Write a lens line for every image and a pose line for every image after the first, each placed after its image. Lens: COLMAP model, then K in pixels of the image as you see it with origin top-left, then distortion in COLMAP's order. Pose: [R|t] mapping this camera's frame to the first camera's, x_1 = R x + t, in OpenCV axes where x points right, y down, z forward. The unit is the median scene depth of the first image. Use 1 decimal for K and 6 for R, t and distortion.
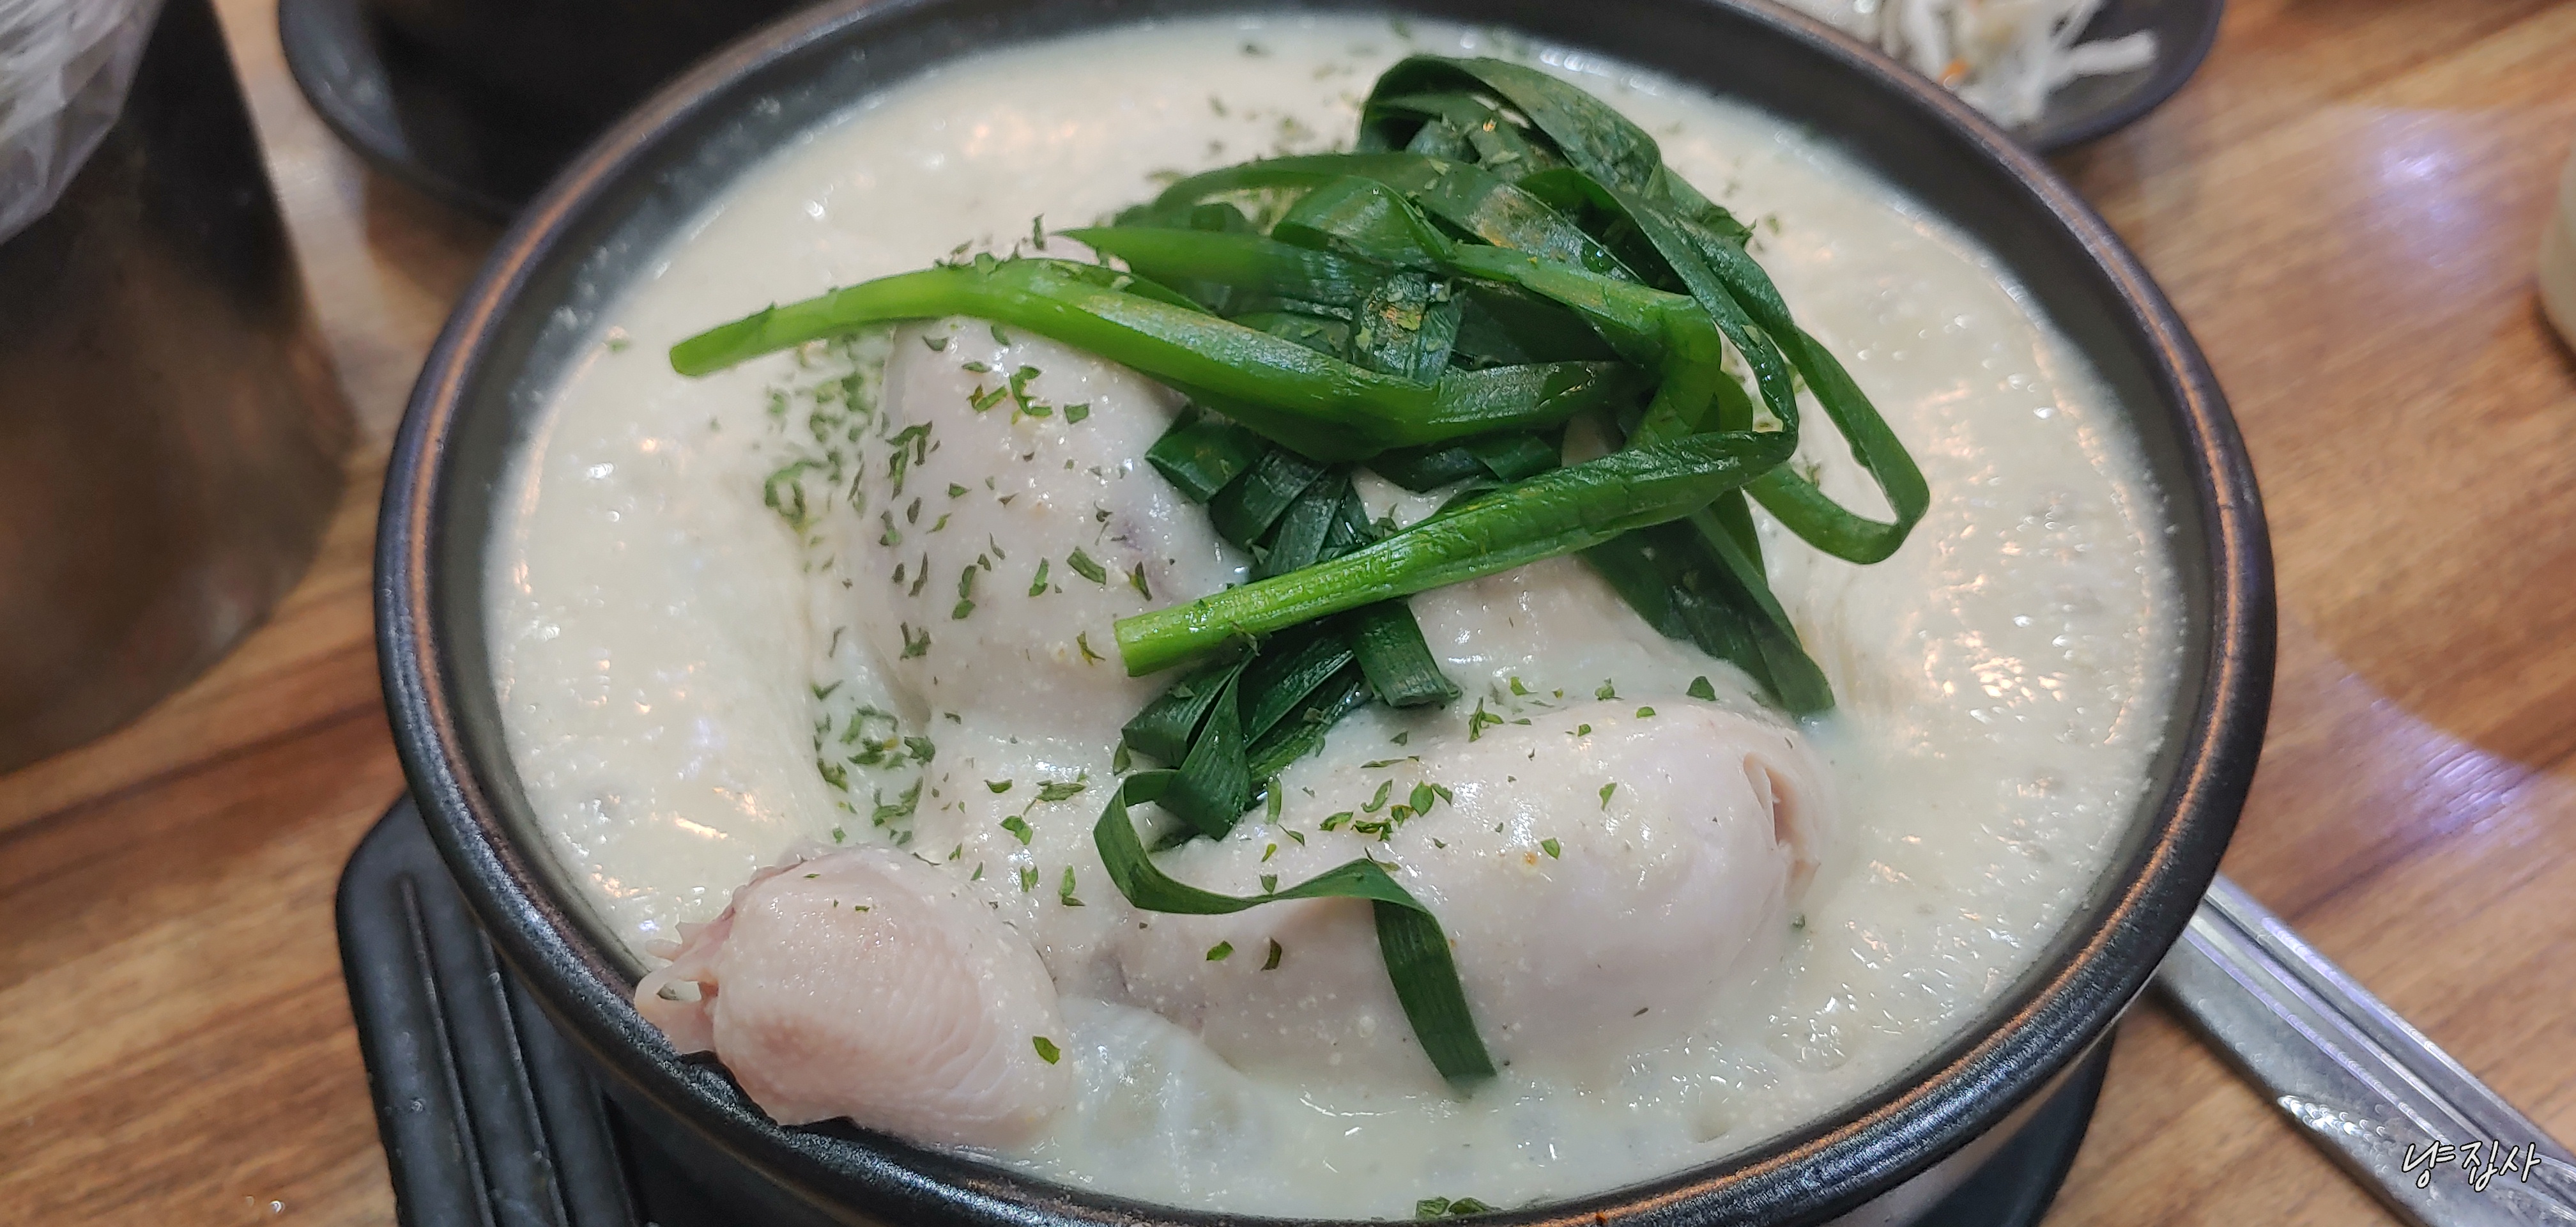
lens RADIAL K [[2029.8, 0, 1288.0], [0, 2029.8, 613.5], [0, 0, 1]] dist [0.082942, -0.162928]
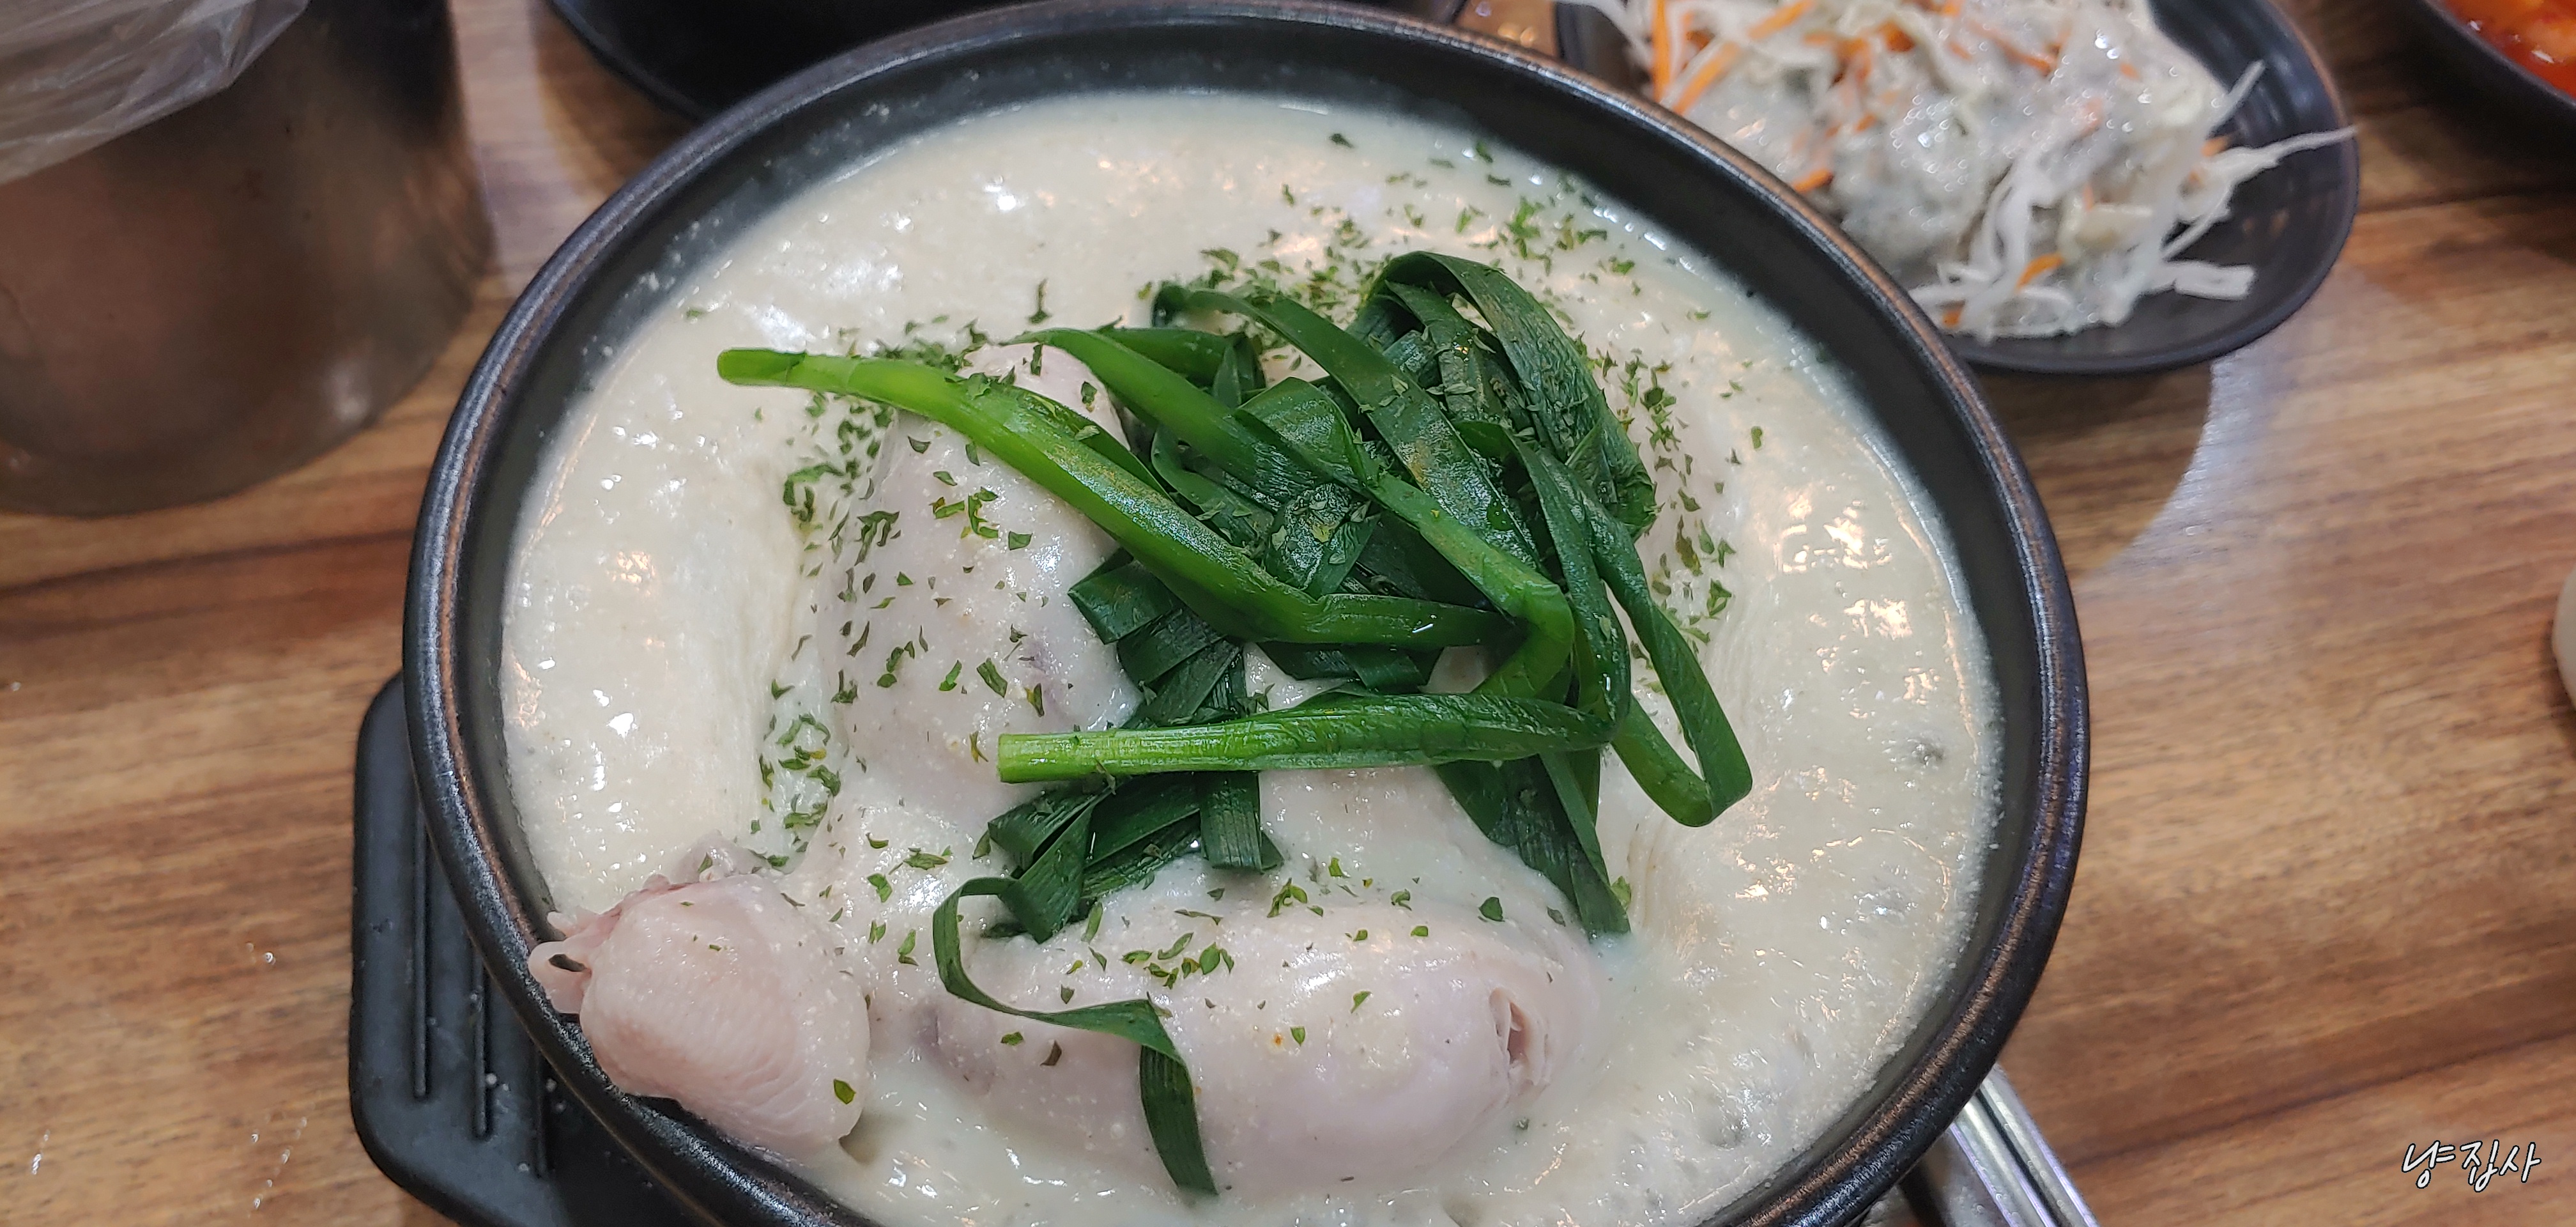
lens RADIAL K [[2100.8, 0, 1288.0], [0, 2100.8, 613.5], [0, 0, 1]] dist [0.060061, -0.176682]
pose [[0.966973, 0.246454, -0.064995, 0.126441], [-0.237987, 0.964324, 0.115934, -0.227816], [0.091249, -0.096637, 0.991128, -0.155695]]
